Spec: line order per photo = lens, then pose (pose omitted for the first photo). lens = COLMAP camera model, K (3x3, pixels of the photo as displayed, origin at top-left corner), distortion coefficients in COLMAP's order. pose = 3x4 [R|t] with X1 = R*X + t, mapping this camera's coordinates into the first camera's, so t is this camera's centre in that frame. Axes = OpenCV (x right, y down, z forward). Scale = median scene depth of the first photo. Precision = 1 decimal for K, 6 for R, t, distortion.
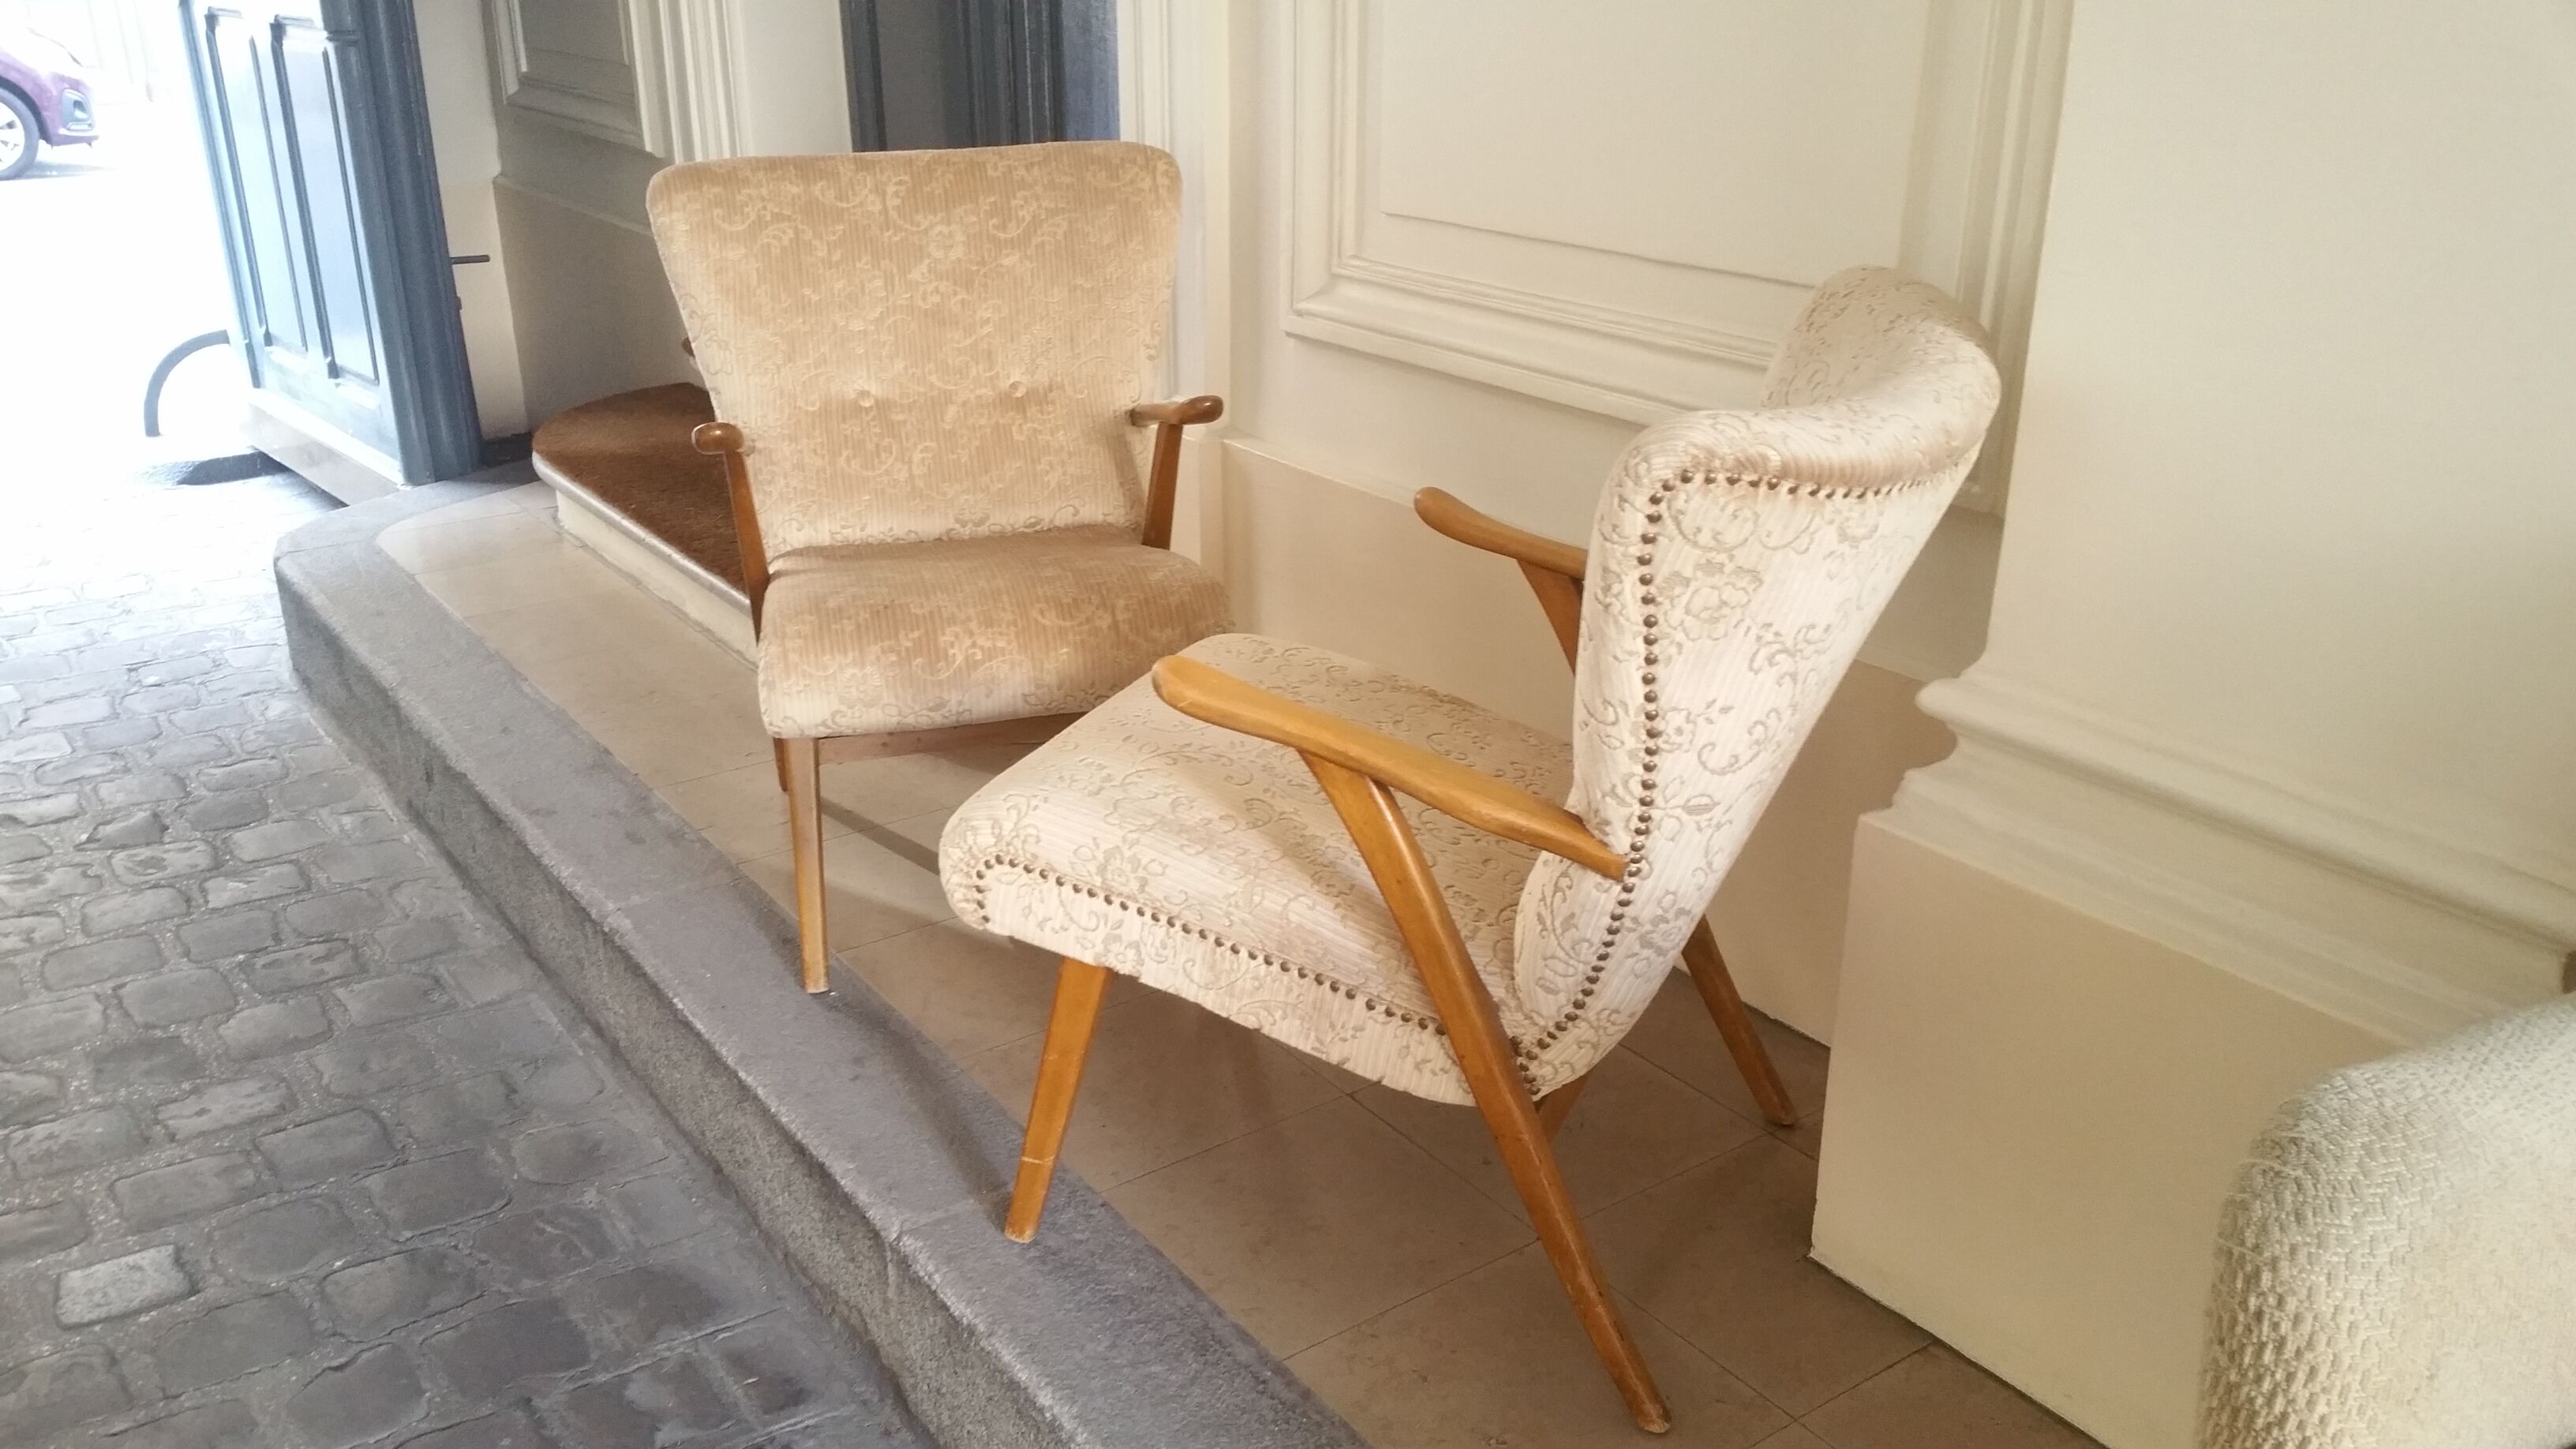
lens RADIAL K [[2056.2, 0, 1278.2], [0, 2056.2, 796.9], [0, 0, 1]] dist [0.202601, -0.397576]
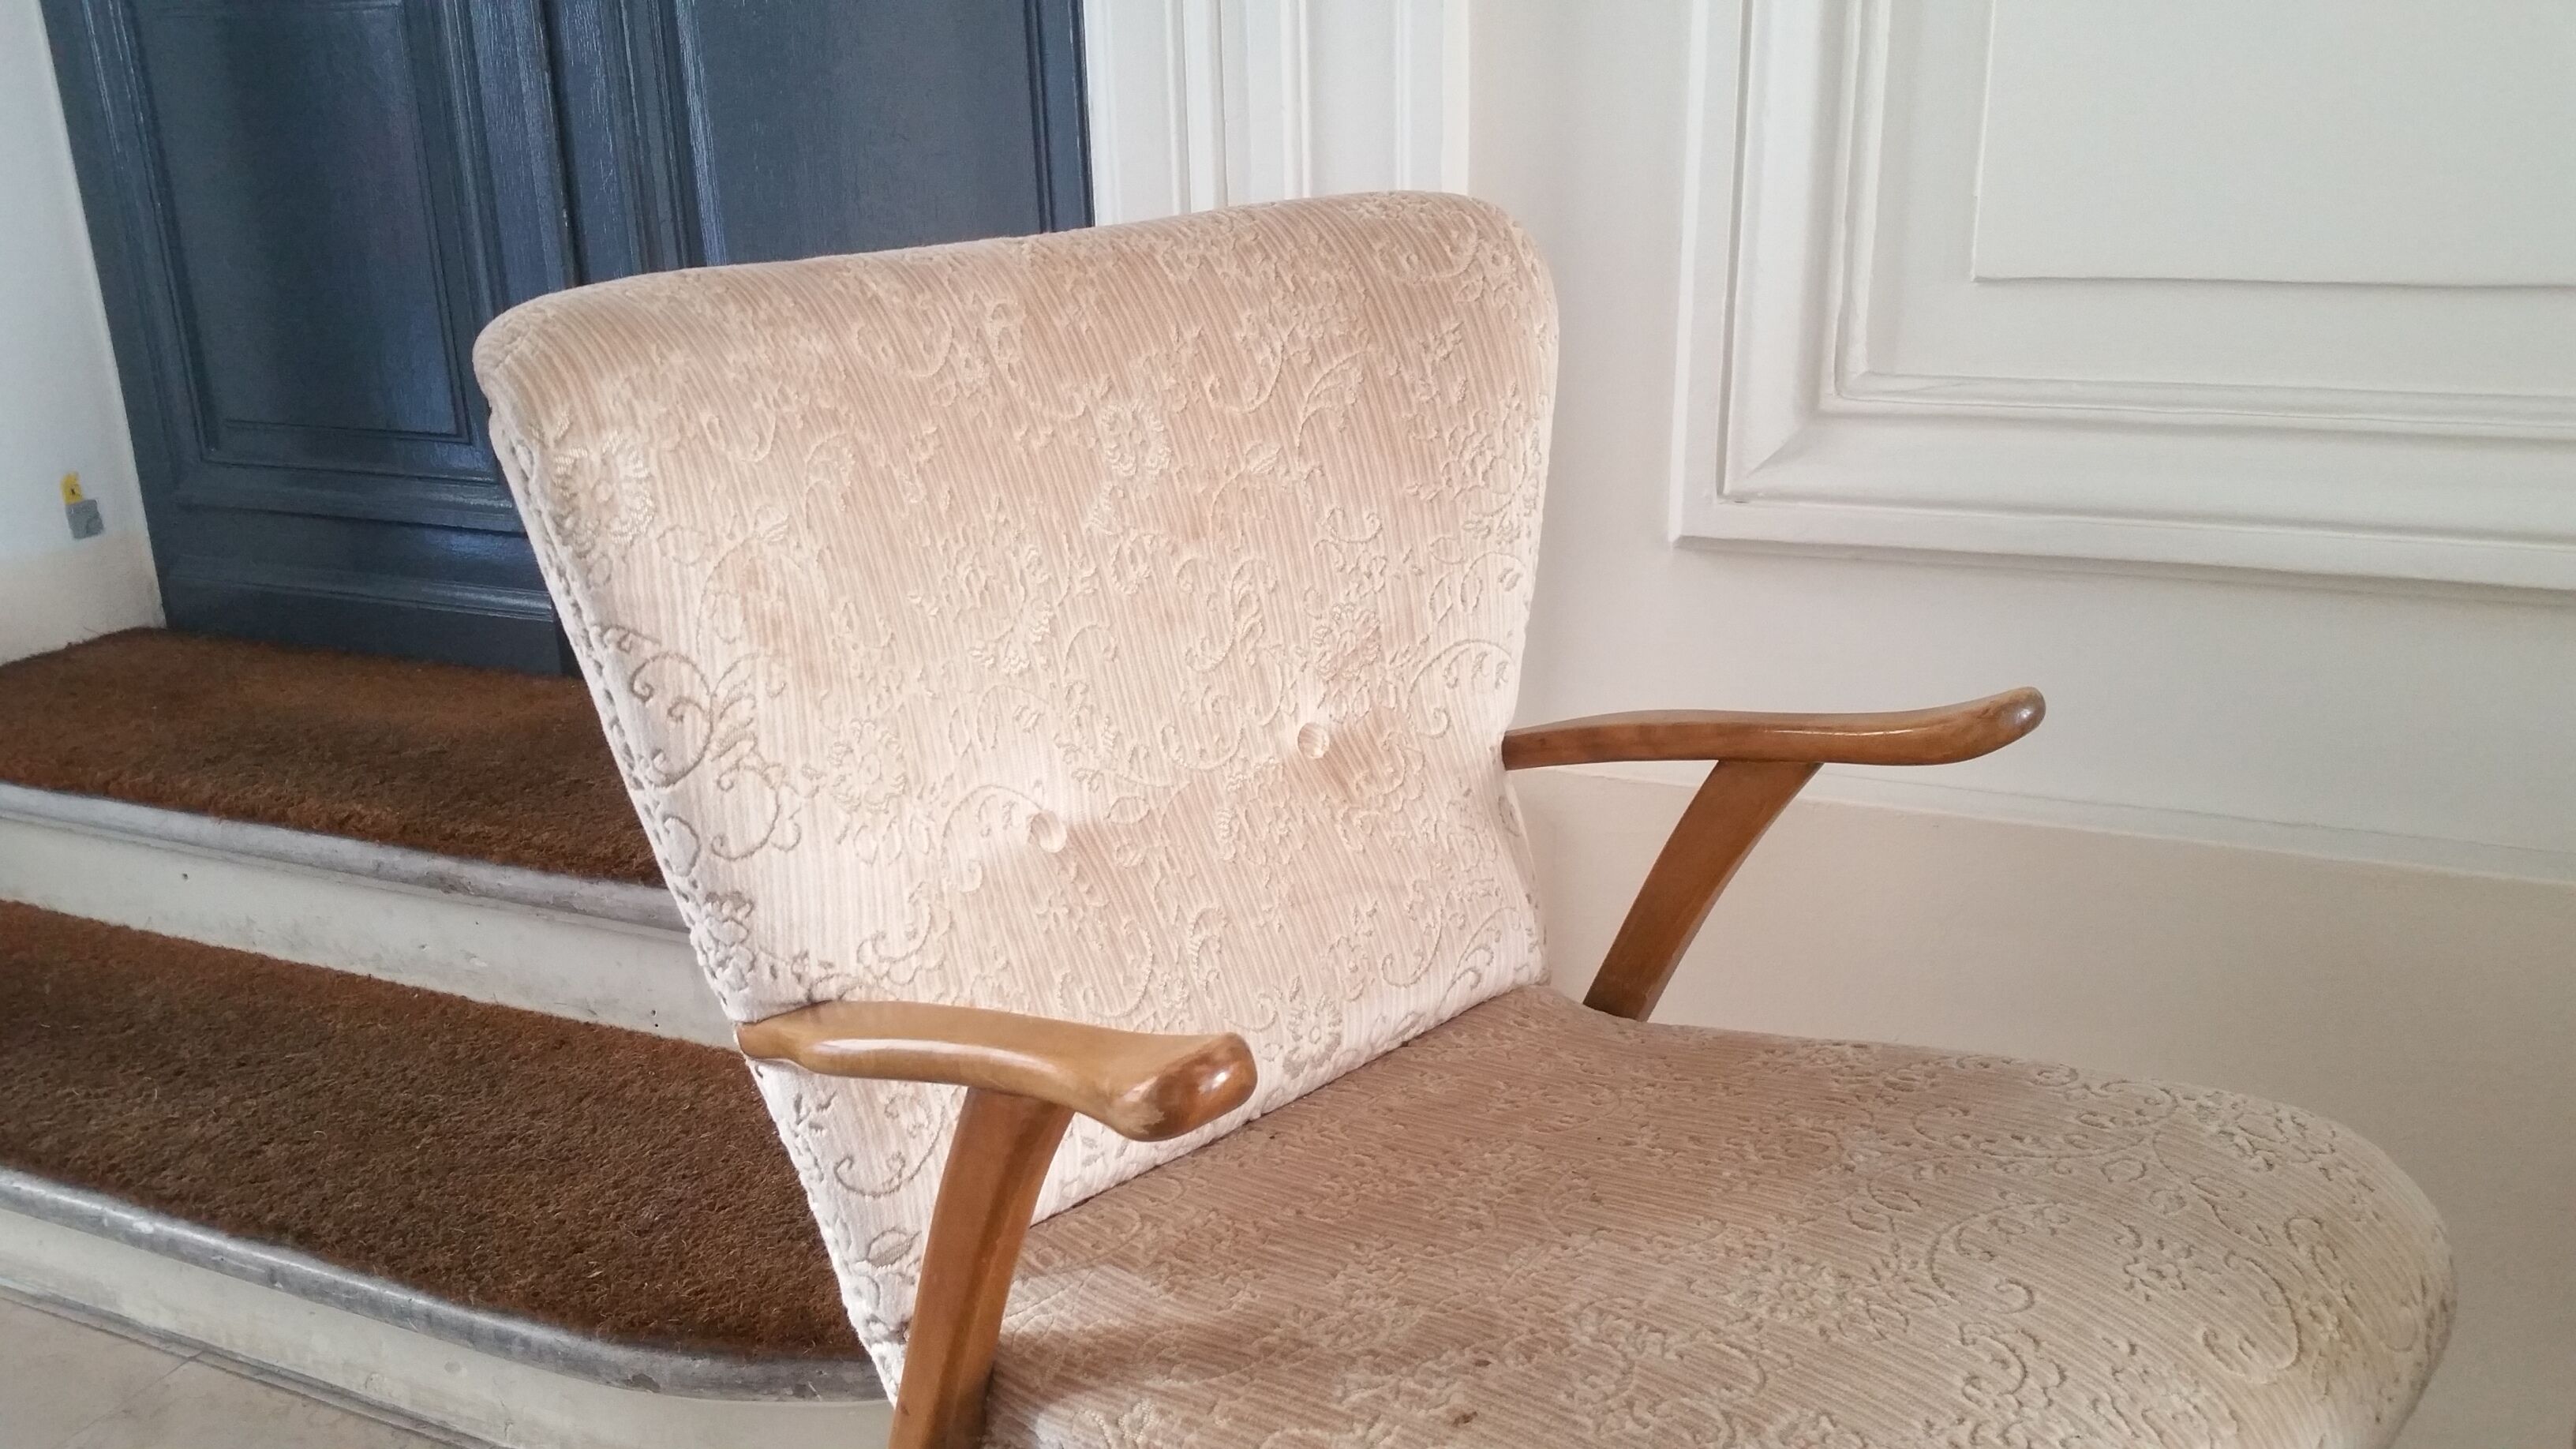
lens RADIAL K [[2056.2, 0, 1278.2], [0, 2056.2, 796.9], [0, 0, 1]] dist [0.202601, -0.397576]
pose [[0.867212, -0.183963, 0.462710, -0.510464], [0.217638, 0.975826, -0.019932, -0.268332], [-0.447857, 0.117989, 0.886286, 0.929788]]
